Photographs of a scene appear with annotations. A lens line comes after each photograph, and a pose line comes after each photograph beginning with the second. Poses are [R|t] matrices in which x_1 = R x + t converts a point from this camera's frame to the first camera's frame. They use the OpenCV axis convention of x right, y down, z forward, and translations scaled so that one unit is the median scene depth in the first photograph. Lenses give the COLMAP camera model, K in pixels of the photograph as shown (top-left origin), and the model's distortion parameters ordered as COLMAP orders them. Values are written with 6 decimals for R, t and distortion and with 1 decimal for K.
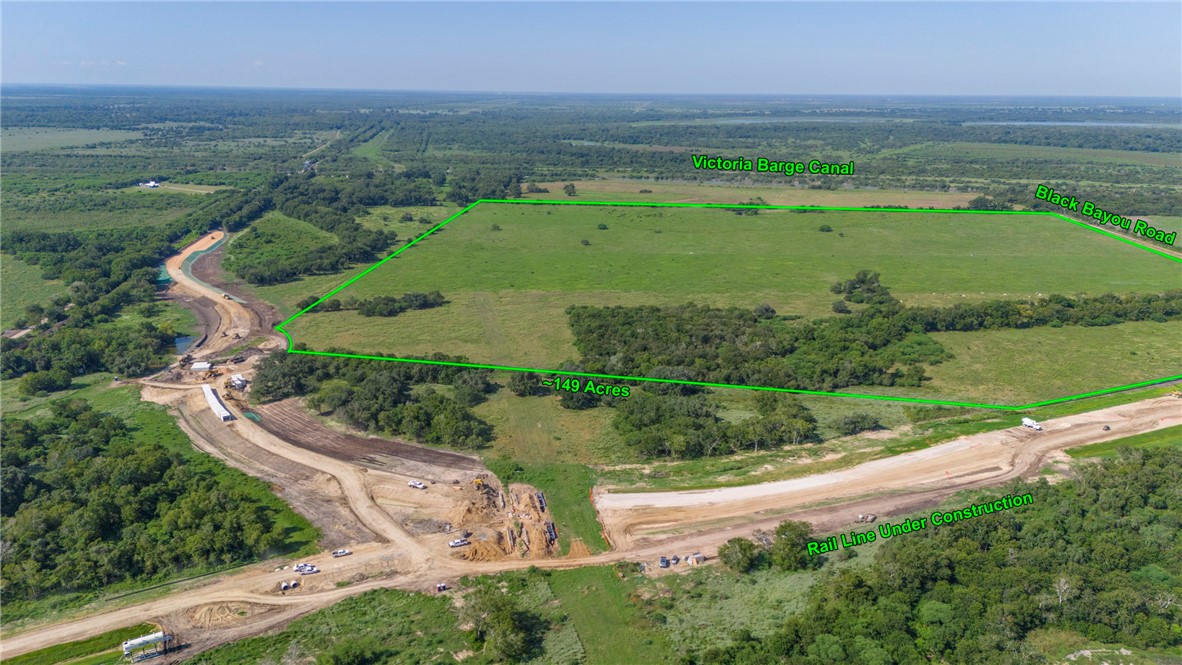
lens RADIAL K [[862.2, 0, 593.7], [0, 862.2, 337.5], [0, 0, 1]] dist [0.106326, -0.125982]
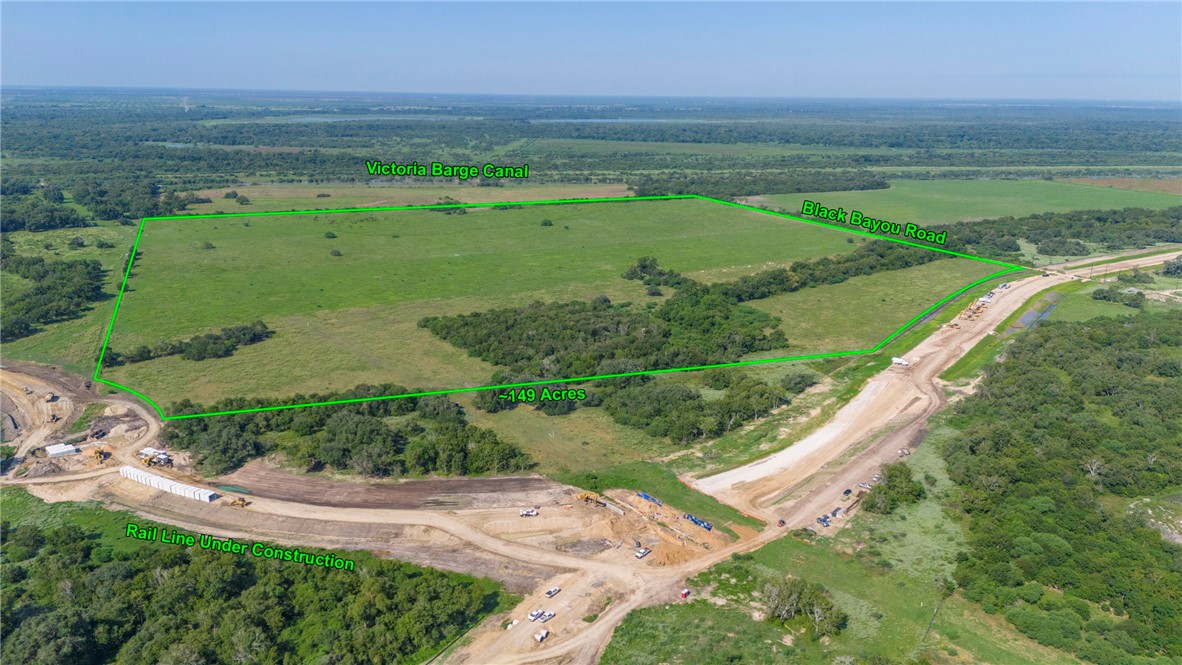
lens RADIAL K [[862.2, 0, 593.7], [0, 862.2, 337.5], [0, 0, 1]] dist [0.106326, -0.125982]
pose [[0.874148, -0.132894, 0.467123, -0.169809], [0.131335, 0.990682, 0.036070, -0.014052], [-0.467564, 0.029819, 0.883456, 0.036025]]
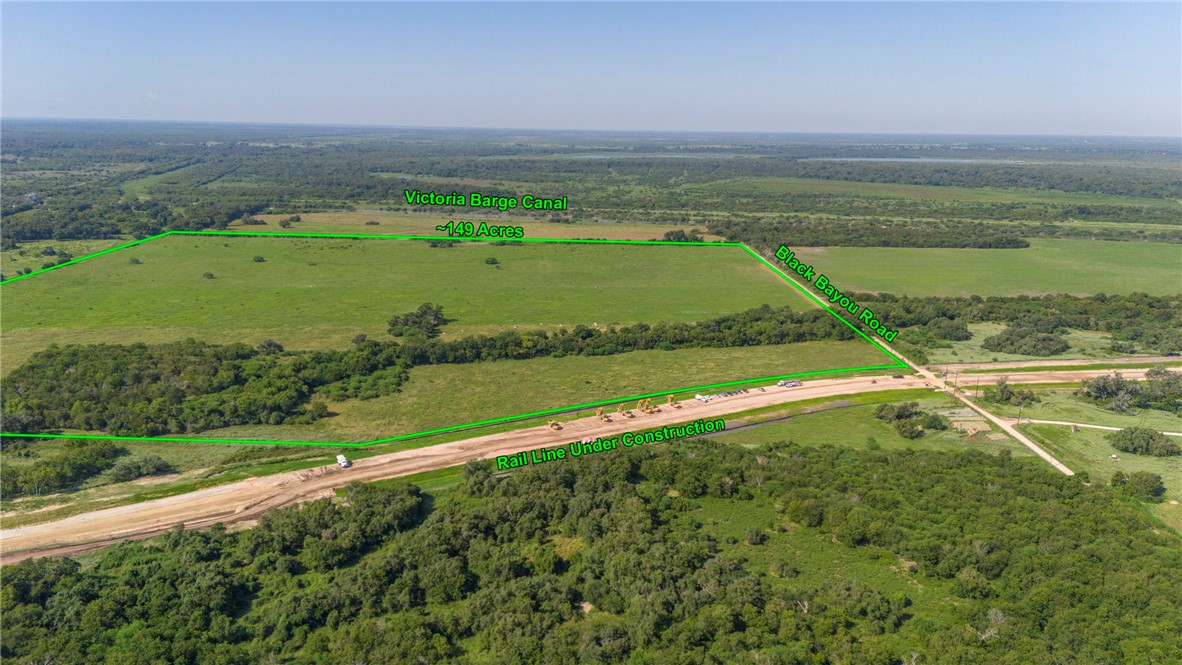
lens RADIAL K [[862.2, 0, 593.7], [0, 862.2, 337.5], [0, 0, 1]] dist [0.106326, -0.125982]
pose [[0.995540, -0.017899, 0.092624, 0.250564], [0.021441, 0.999071, -0.037384, 0.001740], [-0.091868, 0.039203, 0.994999, 0.007321]]
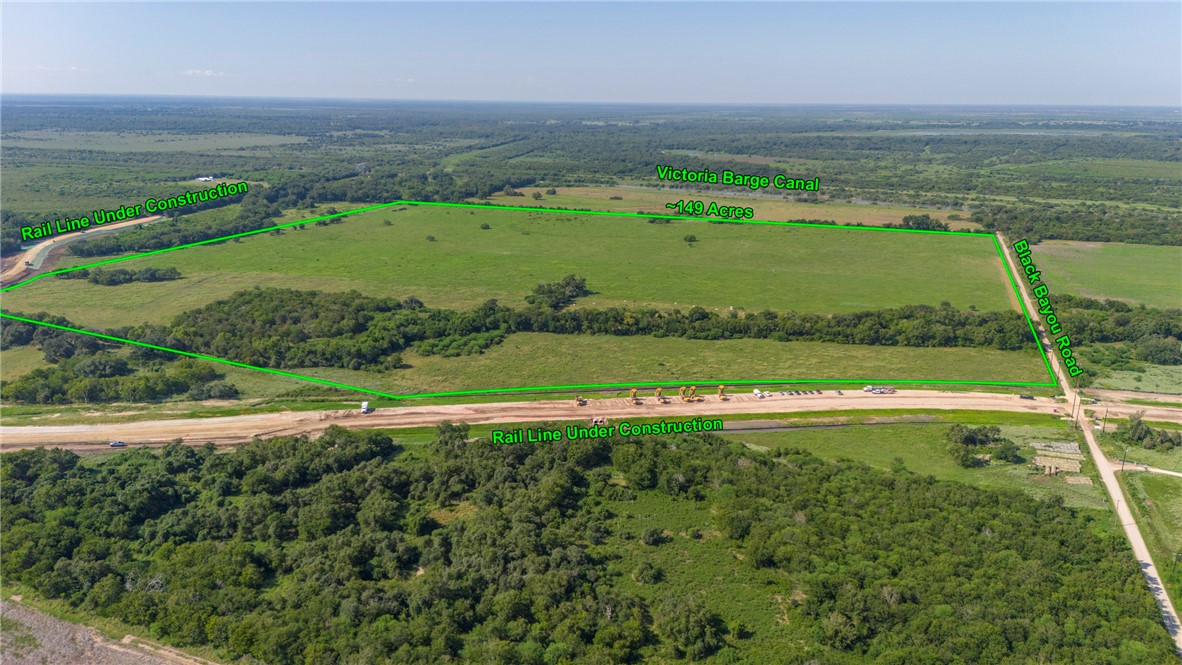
lens RADIAL K [[862.2, 0, 593.7], [0, 862.2, 337.5], [0, 0, 1]] dist [0.106326, -0.125982]
pose [[0.957900, 0.075760, -0.276925, 0.381691], [-0.079456, 0.996836, -0.002133, -0.001842], [0.275887, 0.024047, 0.960889, 0.025296]]
